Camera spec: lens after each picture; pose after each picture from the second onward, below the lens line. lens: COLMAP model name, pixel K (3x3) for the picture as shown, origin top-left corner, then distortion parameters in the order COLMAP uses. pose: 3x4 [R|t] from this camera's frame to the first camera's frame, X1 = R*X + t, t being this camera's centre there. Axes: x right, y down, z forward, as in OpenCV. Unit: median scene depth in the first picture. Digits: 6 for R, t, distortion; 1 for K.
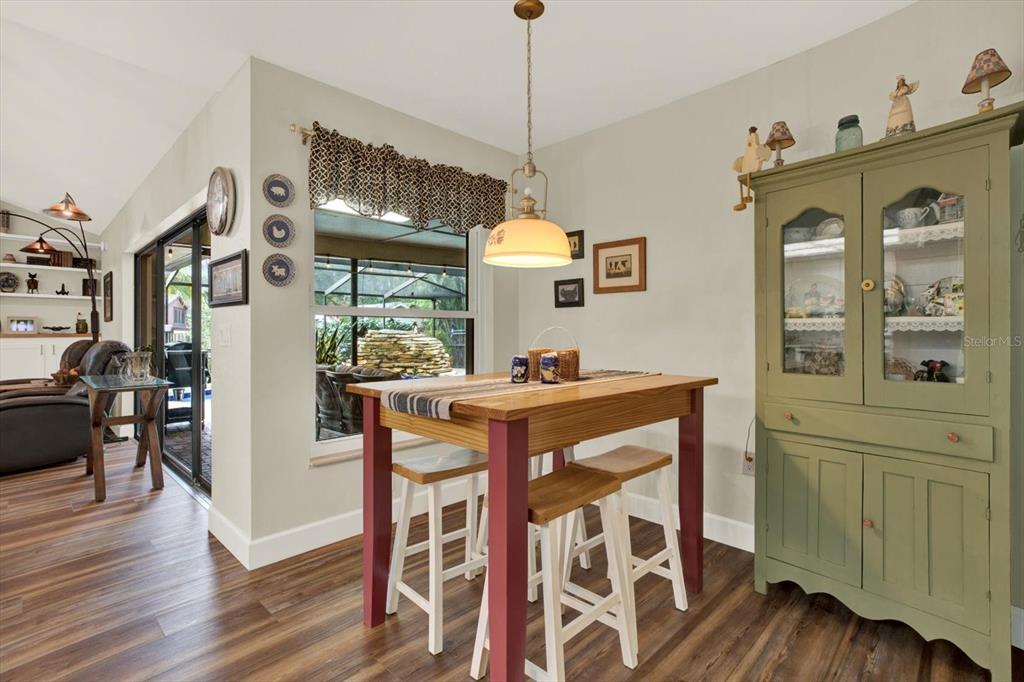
lens RADIAL K [[463.8, 0, 470.5], [0, 463.8, 334.7], [0, 0, 1]] dist [-0.017242, 0.000068]
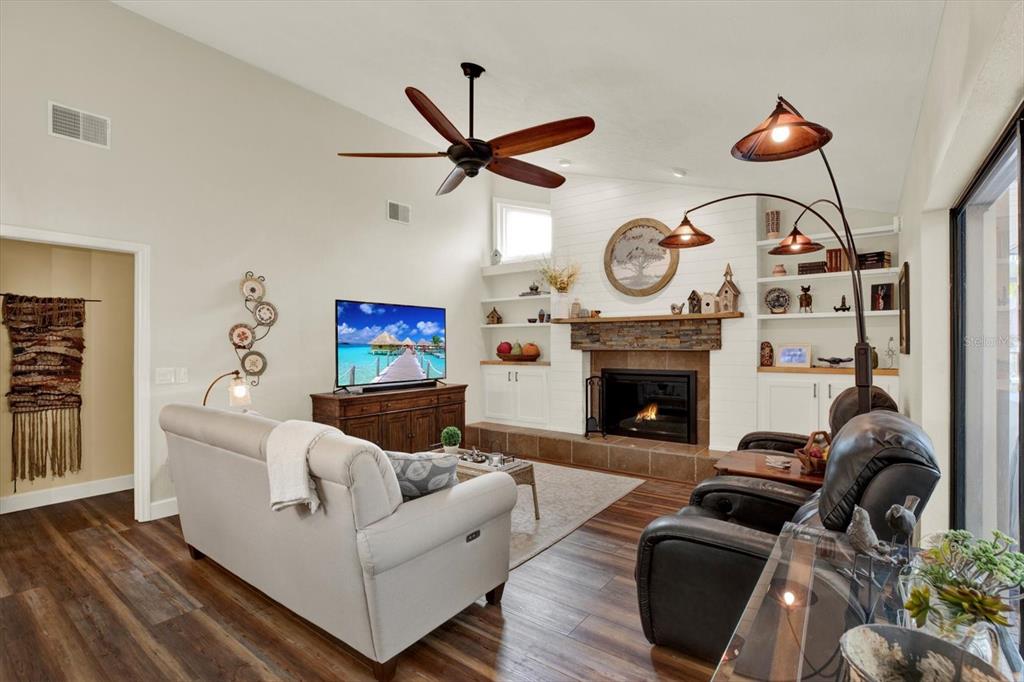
lens RADIAL K [[477.8, 0, 511.4], [0, 477.8, 343.6], [0, 0, 1]] dist [-0.020772, 0.000536]
pose [[0.169348, -0.006788, -0.985533, -0.280223], [-0.001170, 0.999974, -0.007089, -0.034277], [0.985556, 0.002354, 0.169336, 0.396173]]
